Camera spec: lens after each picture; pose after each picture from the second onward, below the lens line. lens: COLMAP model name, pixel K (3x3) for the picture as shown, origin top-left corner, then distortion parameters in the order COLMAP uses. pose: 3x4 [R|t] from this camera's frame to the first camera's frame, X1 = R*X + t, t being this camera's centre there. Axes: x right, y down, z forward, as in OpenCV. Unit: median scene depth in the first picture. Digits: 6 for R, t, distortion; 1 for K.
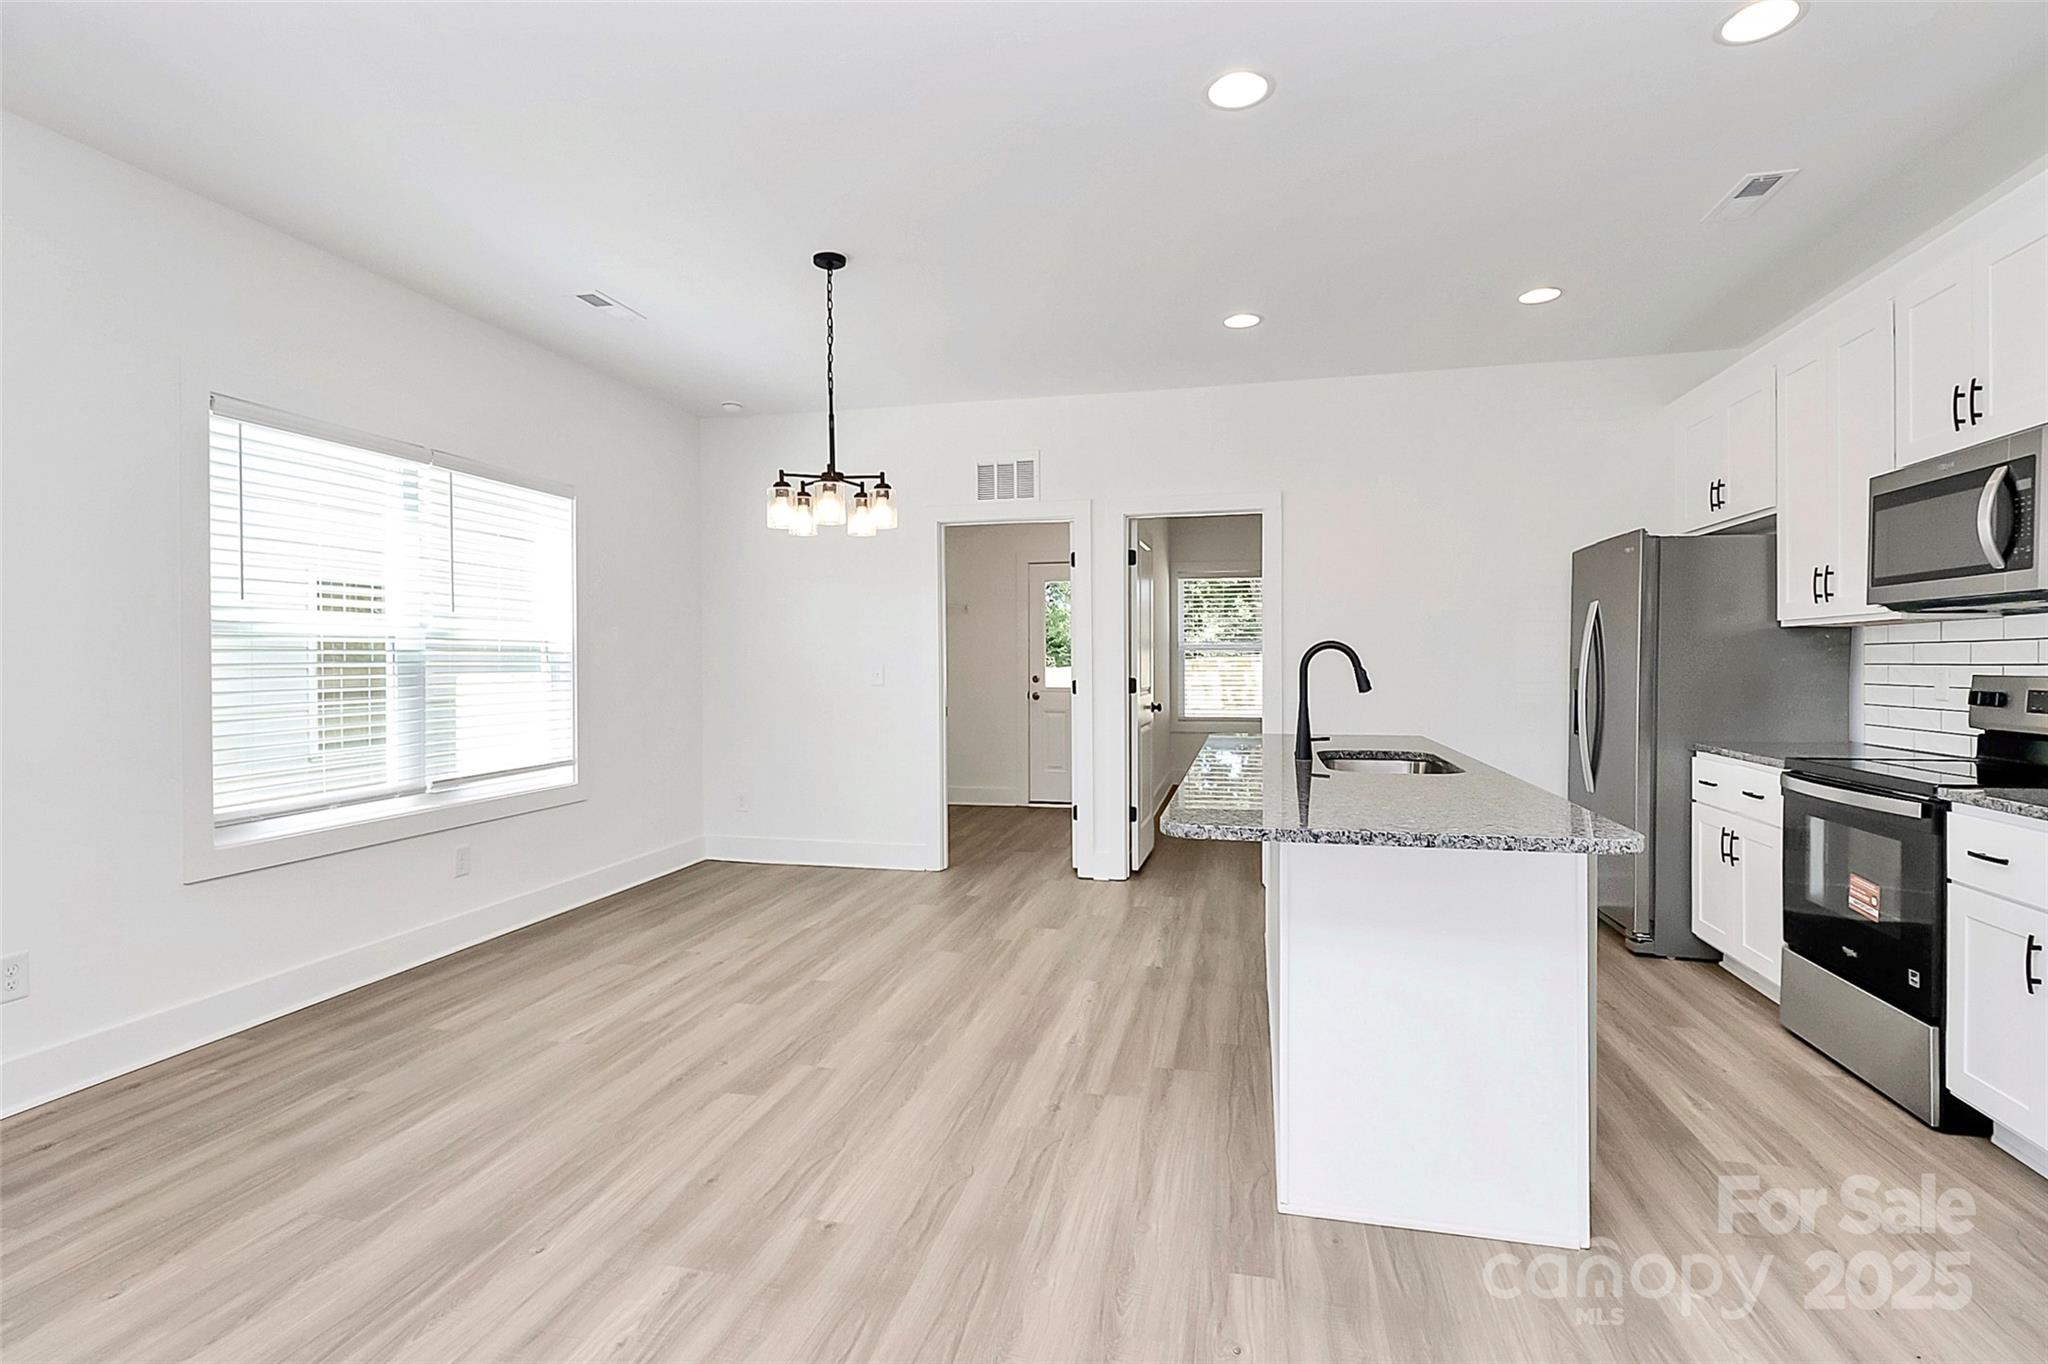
lens RADIAL K [[973.3, 0, 1028.9], [0, 973.3, 665.6], [0, 0, 1]] dist [-0.013659, 0.001458]
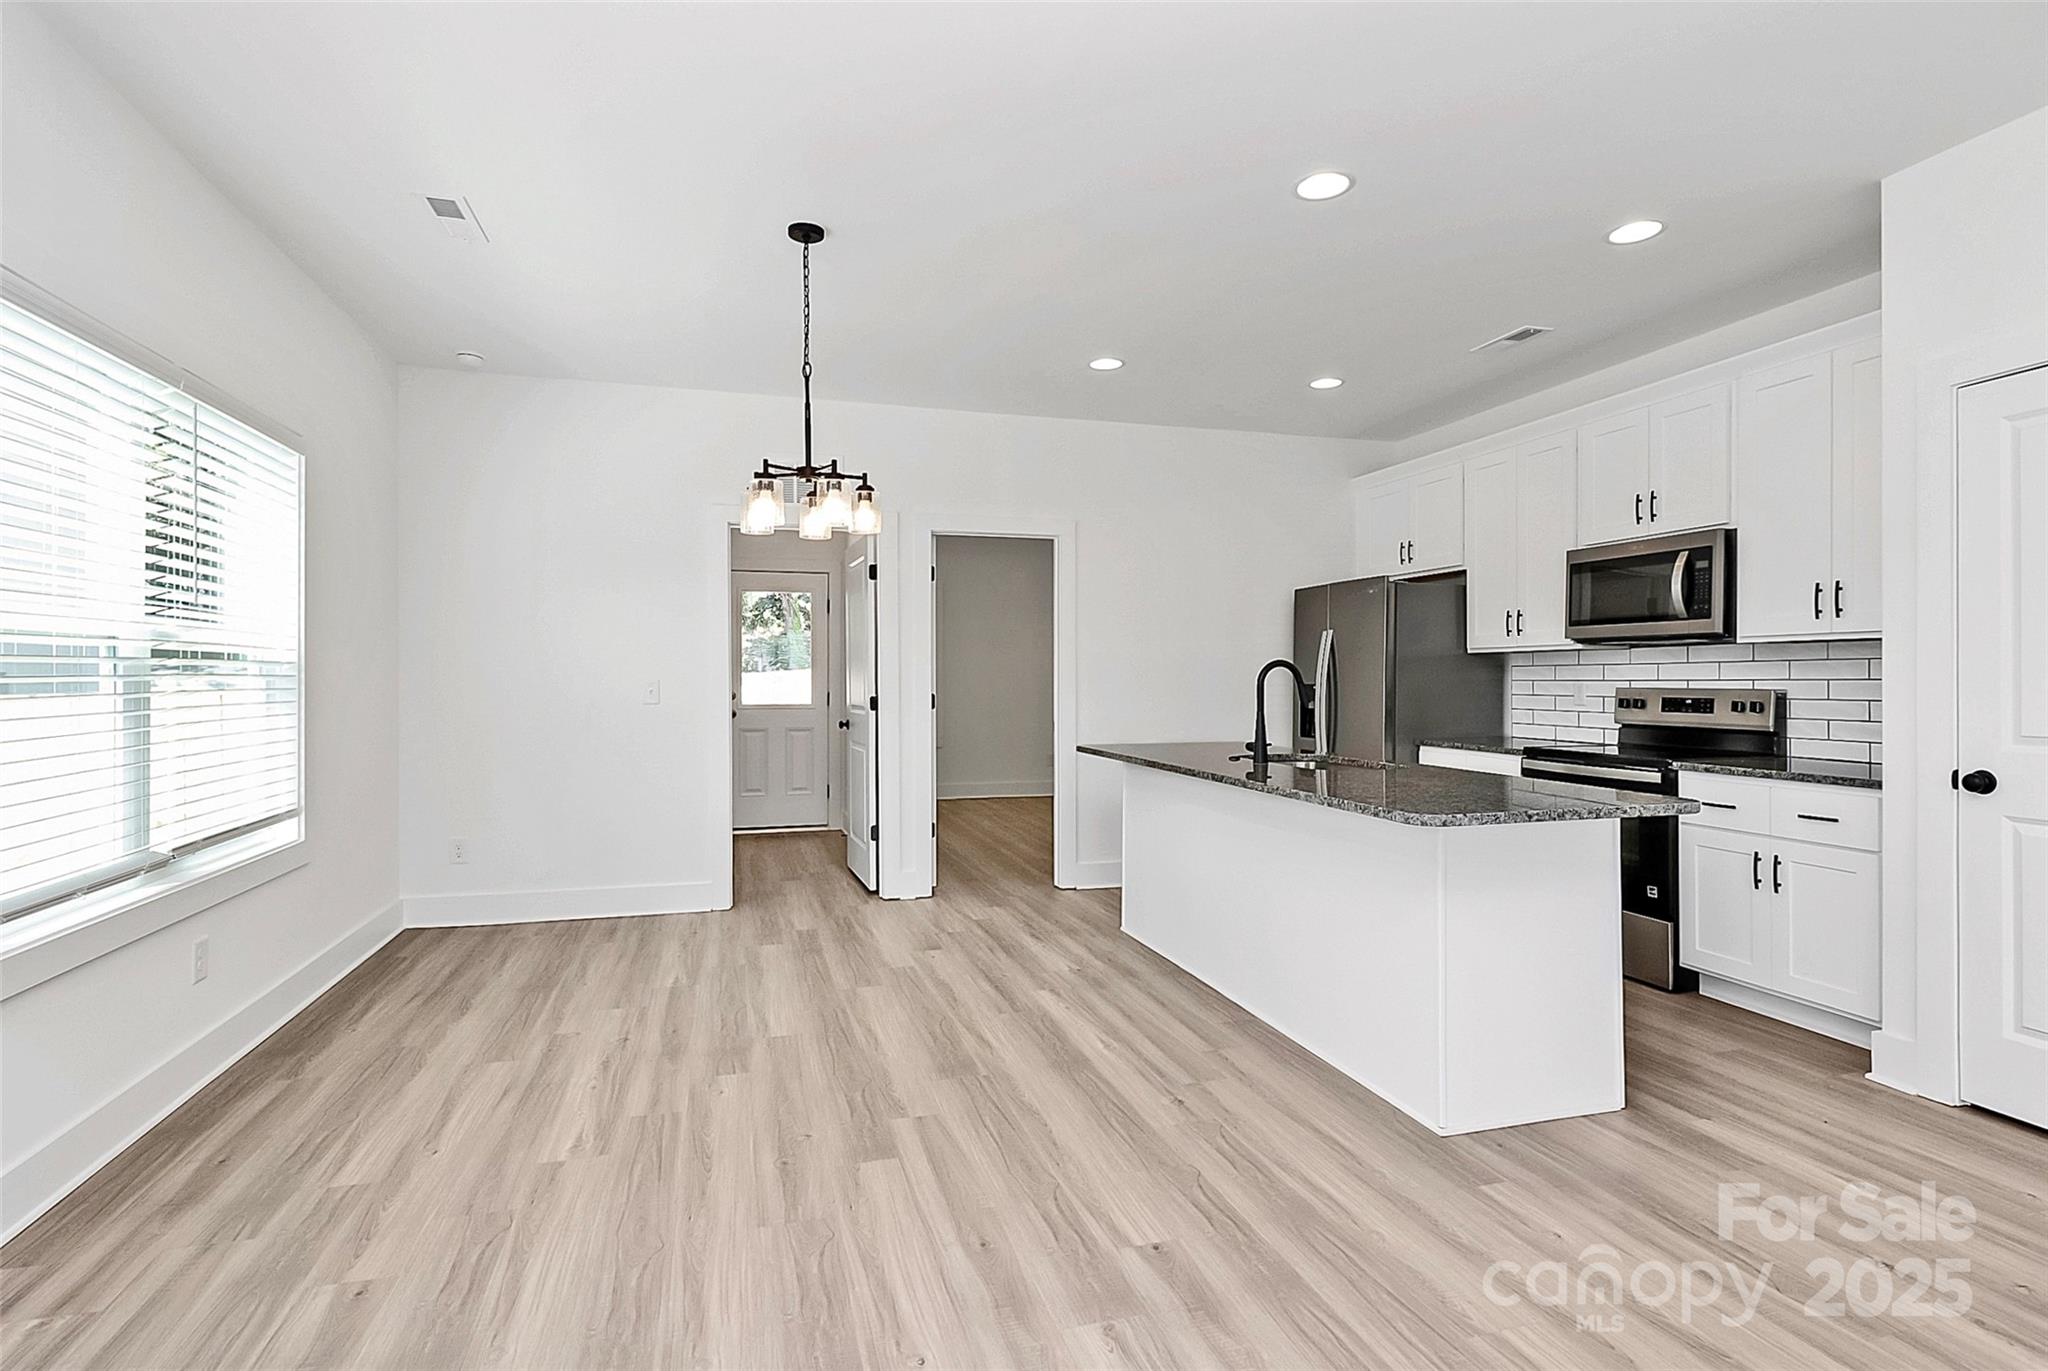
lens RADIAL K [[973.3, 0, 1008.8], [0, 973.3, 680.2], [0, 0, 1]] dist [-0.013659, 0.001458]
pose [[0.878594, 0.001719, 0.477567, -0.450217], [0.000763, 0.999987, -0.005003, 0.003381], [-0.477569, 0.004760, 0.878581, 0.114008]]
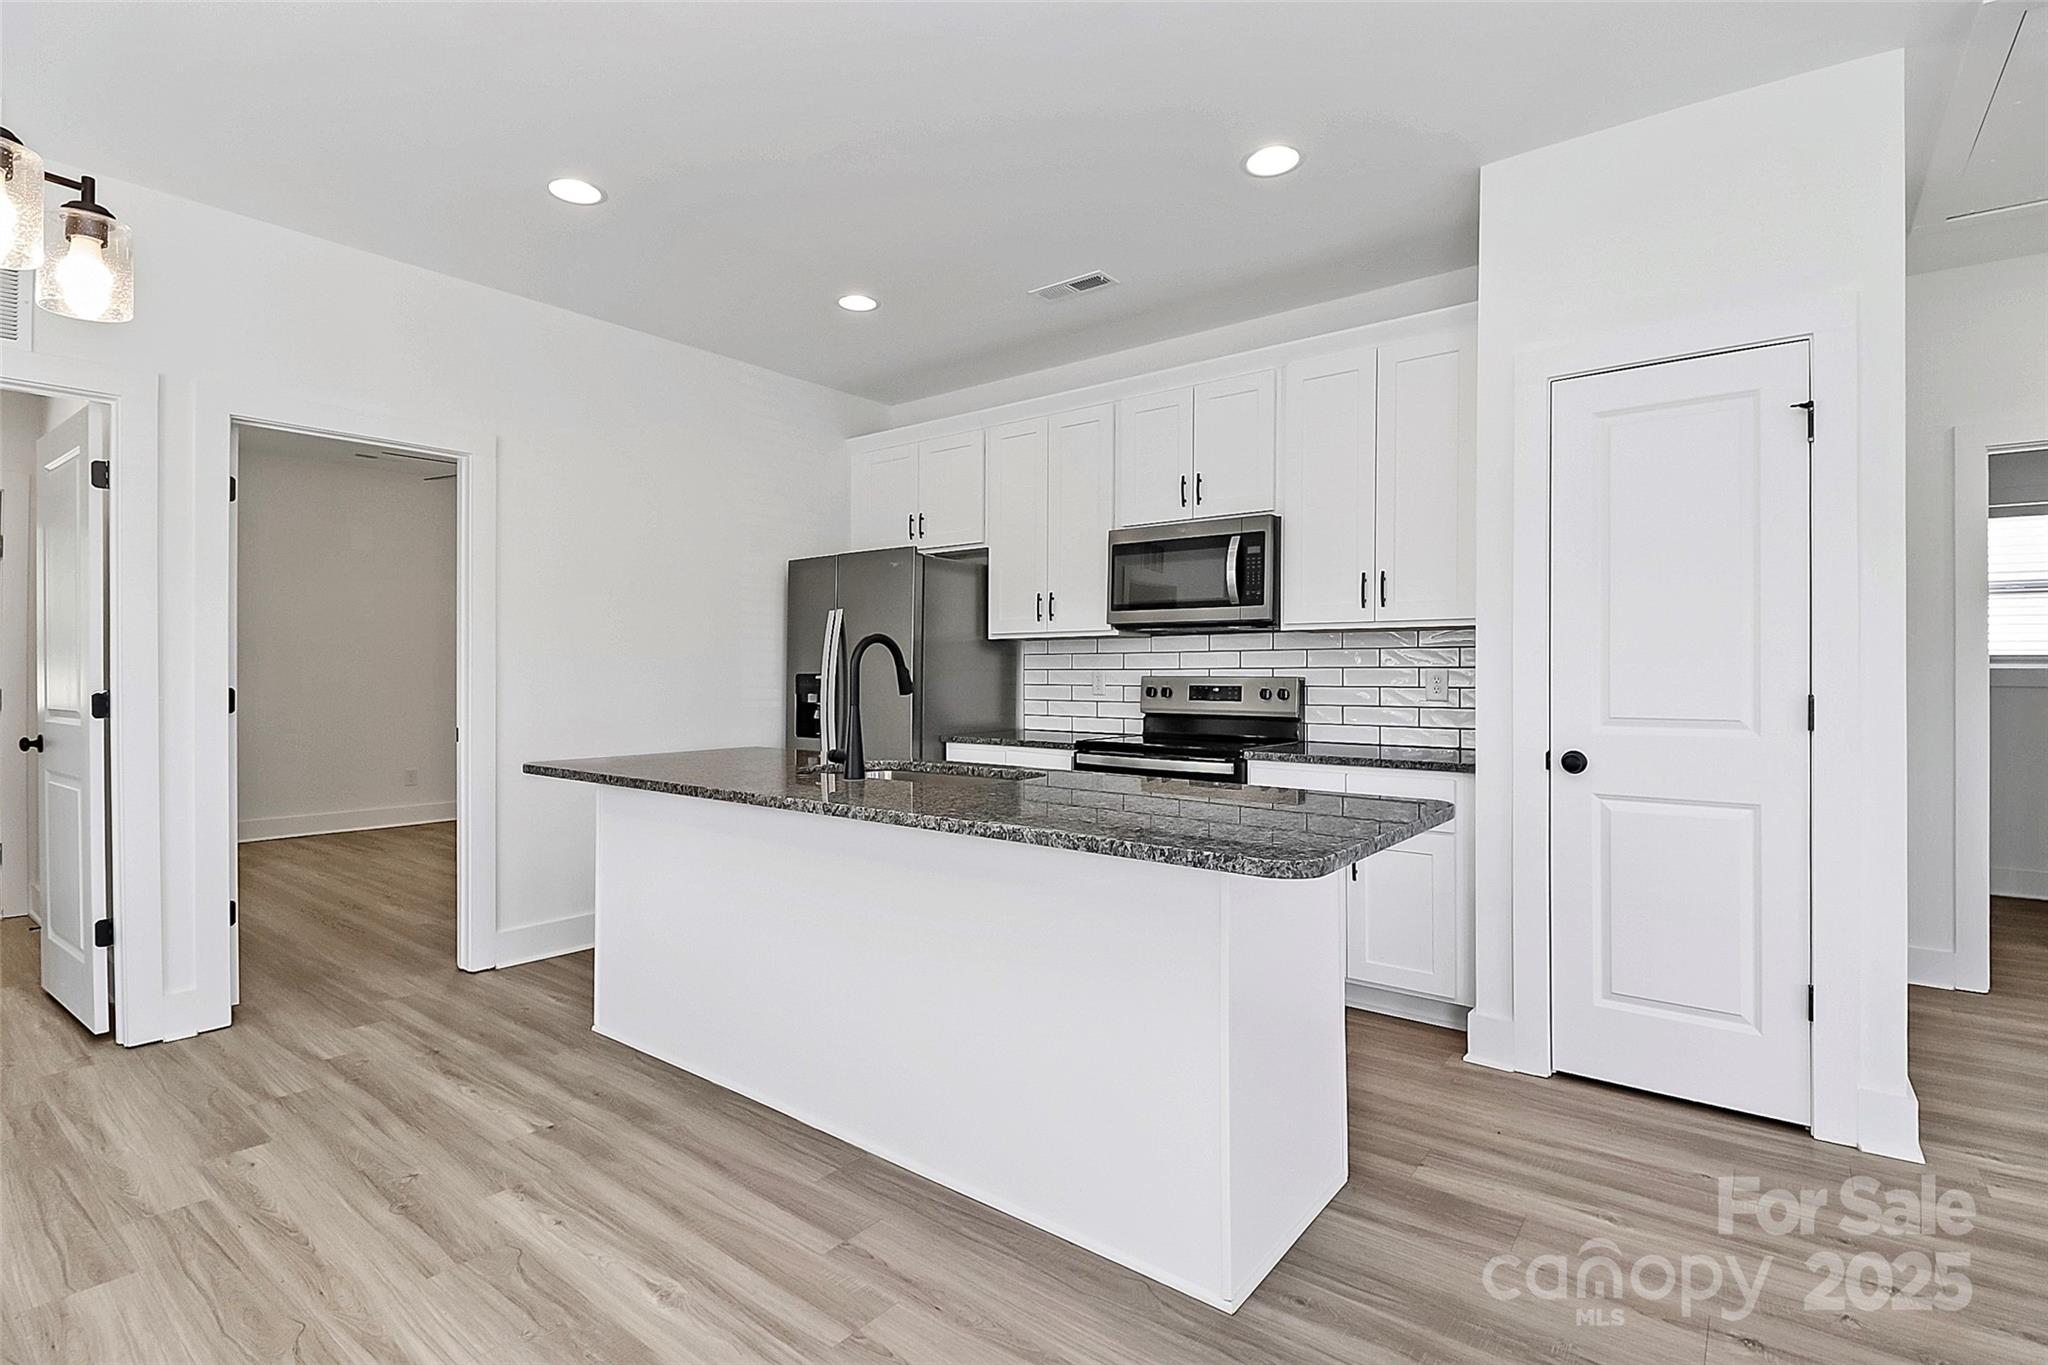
lens RADIAL K [[973.3, 0, 1024.1], [0, 973.3, 668.6], [0, 0, 1]] dist [-0.013659, 0.001458]
pose [[0.424877, 0.009076, 0.905205, -0.333854], [0.002295, 0.999936, -0.011103, 0.010983], [-0.905248, 0.006794, 0.424829, 0.448768]]
